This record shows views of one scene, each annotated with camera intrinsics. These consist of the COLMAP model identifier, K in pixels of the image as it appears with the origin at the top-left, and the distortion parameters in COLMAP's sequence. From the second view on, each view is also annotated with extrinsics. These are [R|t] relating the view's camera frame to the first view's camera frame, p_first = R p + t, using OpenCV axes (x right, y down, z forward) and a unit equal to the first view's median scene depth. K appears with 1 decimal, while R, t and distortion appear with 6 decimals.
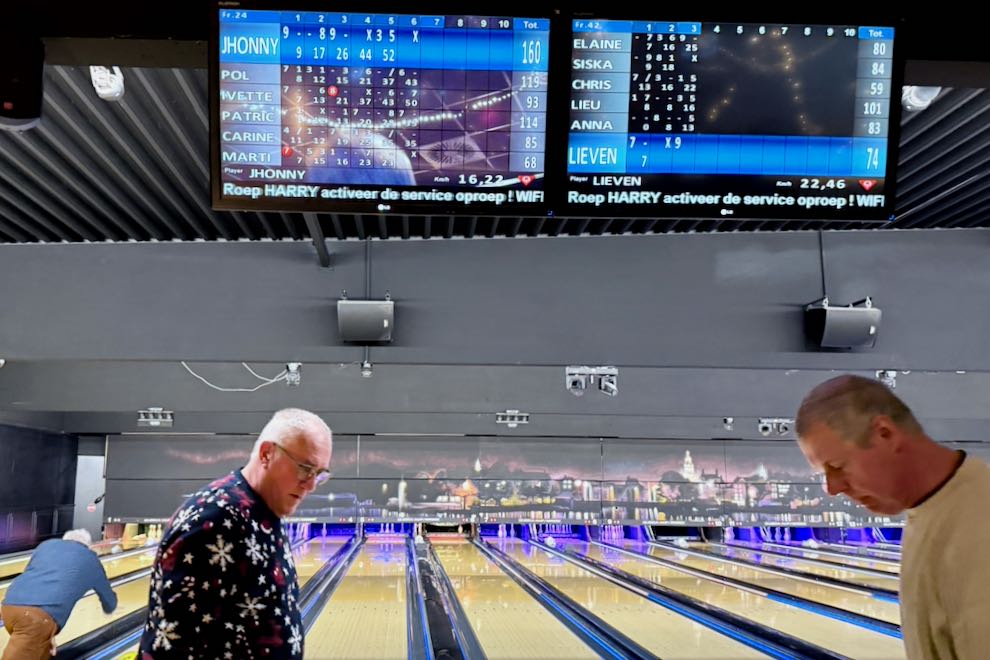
lens RADIAL K [[731.2, 0, 431.0], [0, 731.2, 350.6], [0, 0, 1]] dist [0.150440, -0.272303]
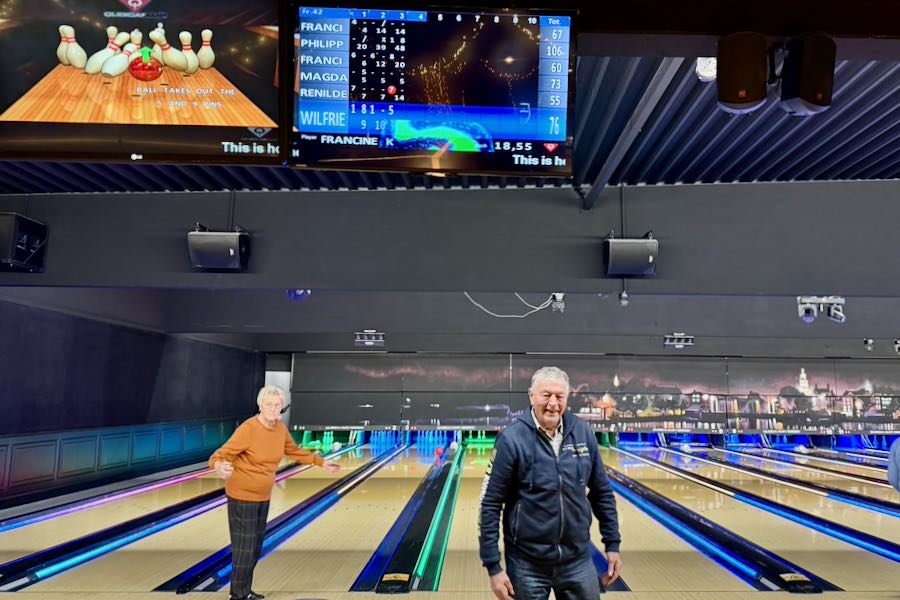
lens RADIAL K [[654.8, 0, 494.7], [0, 654.8, 282.5], [0, 0, 1]] dist [0.140132, -0.254893]
pose [[0.999987, 0.000156, -0.005171, -0.117648], [-0.000111, 0.999962, 0.008771, -0.003656], [0.005173, -0.008771, 0.999948, -0.011962]]
